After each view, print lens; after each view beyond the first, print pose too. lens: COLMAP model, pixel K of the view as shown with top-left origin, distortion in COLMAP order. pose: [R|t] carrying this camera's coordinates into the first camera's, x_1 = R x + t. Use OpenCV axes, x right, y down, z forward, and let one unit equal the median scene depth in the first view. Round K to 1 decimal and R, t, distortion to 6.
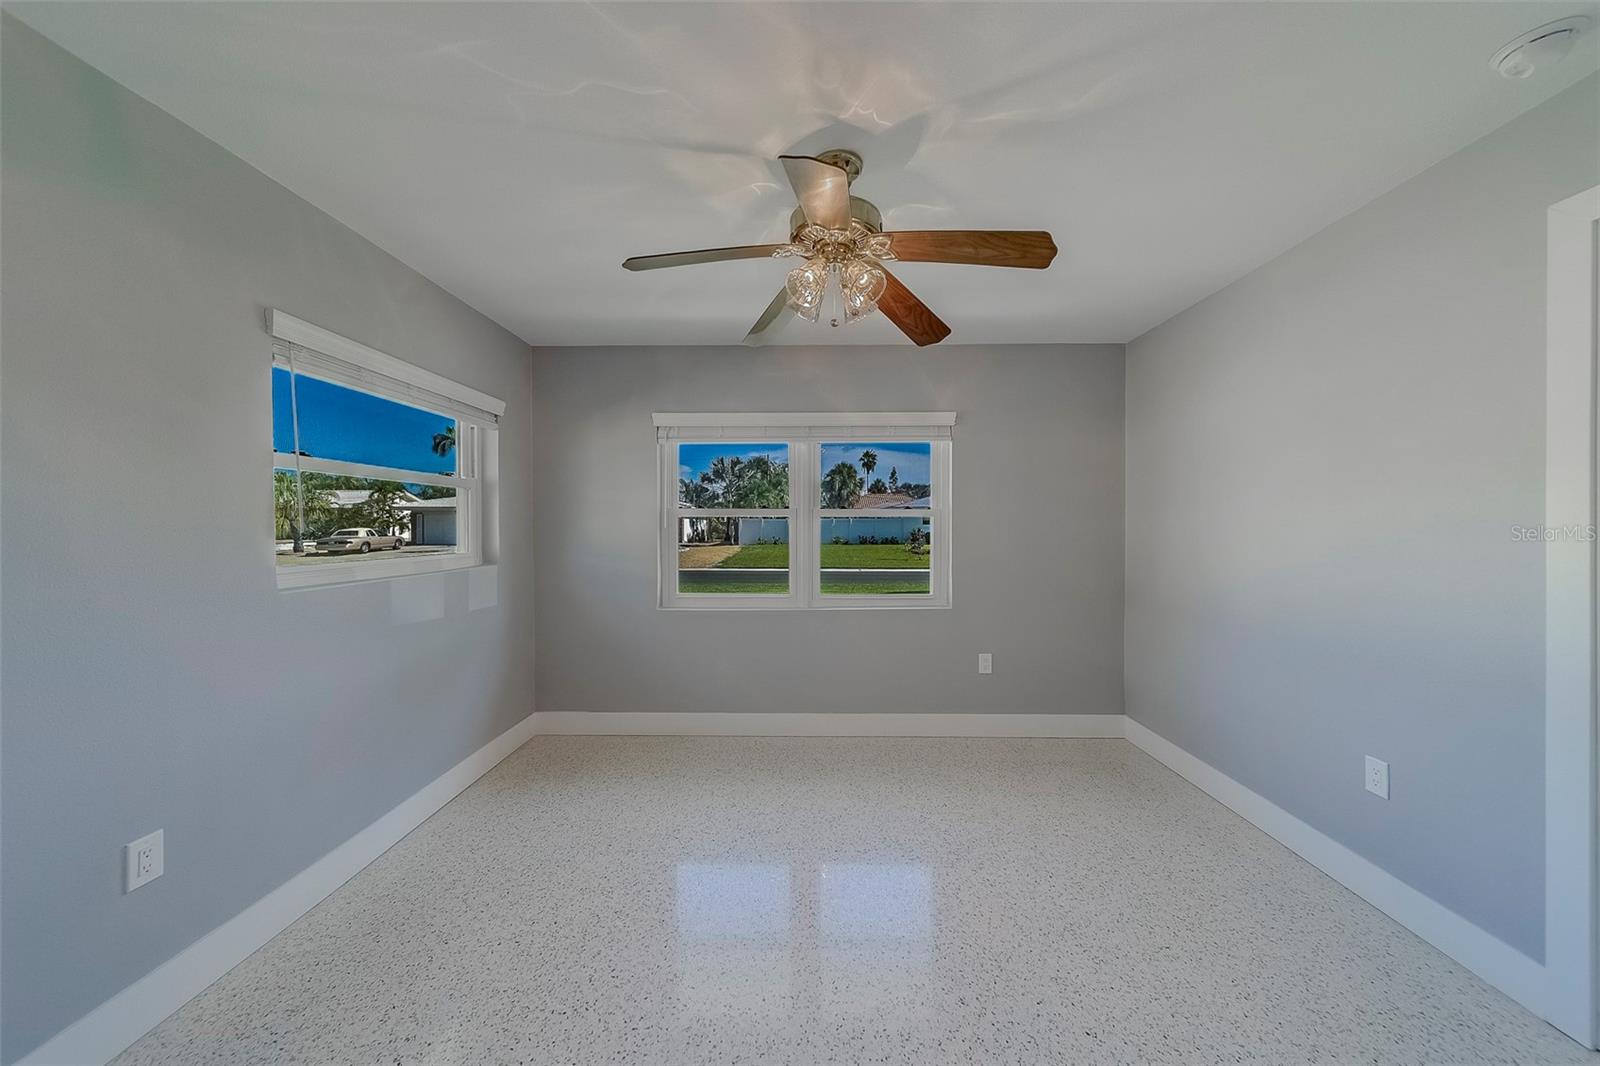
lens RADIAL K [[556.6, 0, 795.9], [0, 556.6, 527.6], [0, 0, 1]] dist [0.001052, 0.000074]
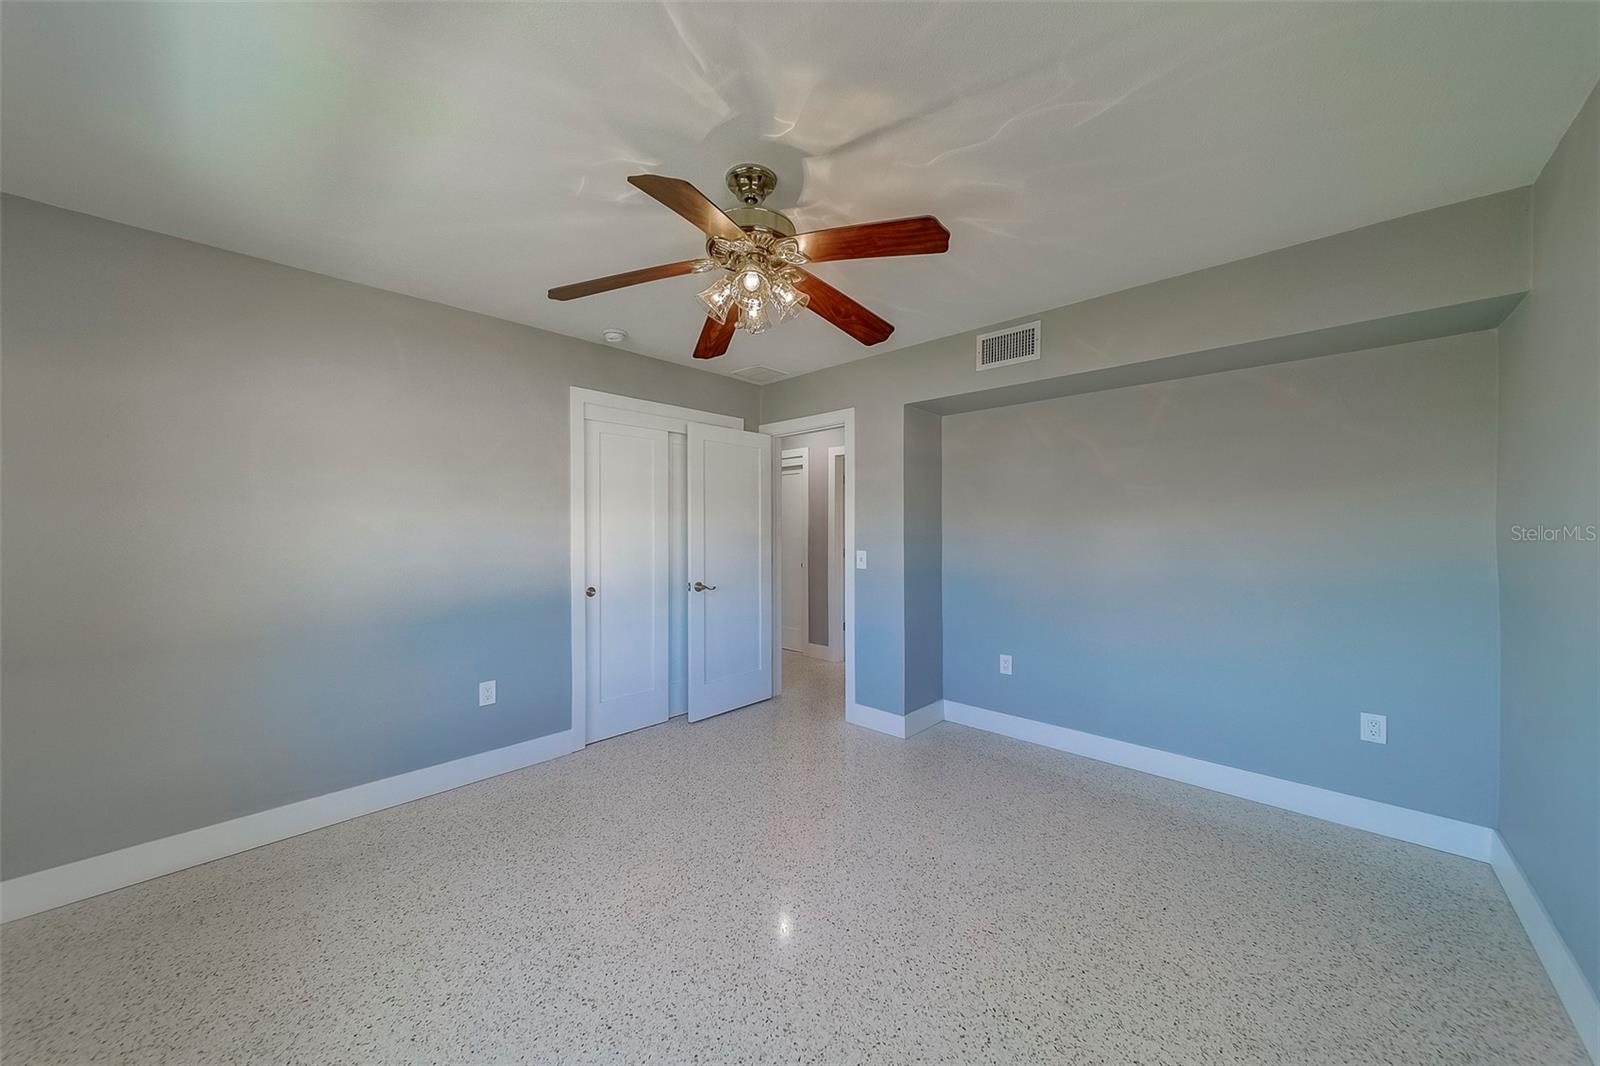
lens RADIAL K [[549.7, 0, 802.6], [0, 549.7, 526.8], [0, 0, 1]] dist [-0.000004, -0.000068]
pose [[-0.742738, 0.004810, 0.669565, -0.380227], [0.004289, 0.999988, -0.002426, -0.002264], [-0.669569, 0.001070, -0.742749, 0.951340]]
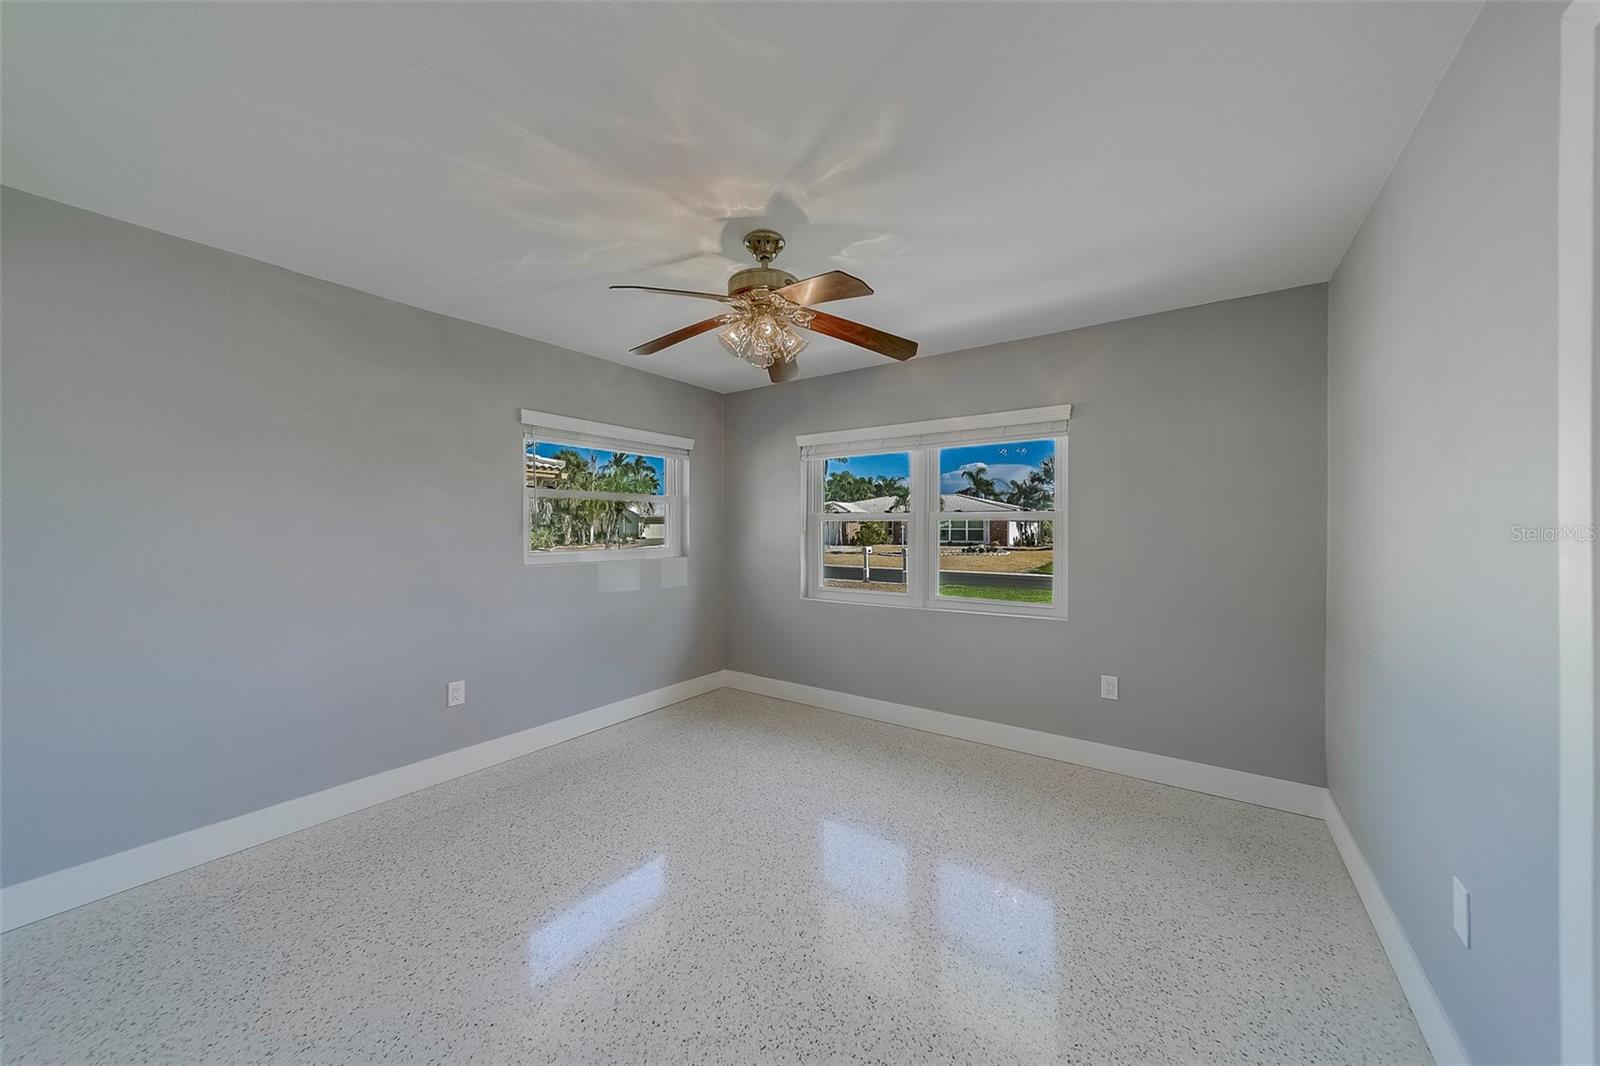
lens RADIAL K [[549.7, 0, 802.6], [0, 549.7, 526.8], [0, 0, 1]] dist [-0.000004, -0.000068]
pose [[0.831179, -0.001340, -0.556003, 0.464872], [-0.002461, 0.999978, -0.006090, -0.000877], [0.556000, 0.006430, 0.831158, 0.015190]]
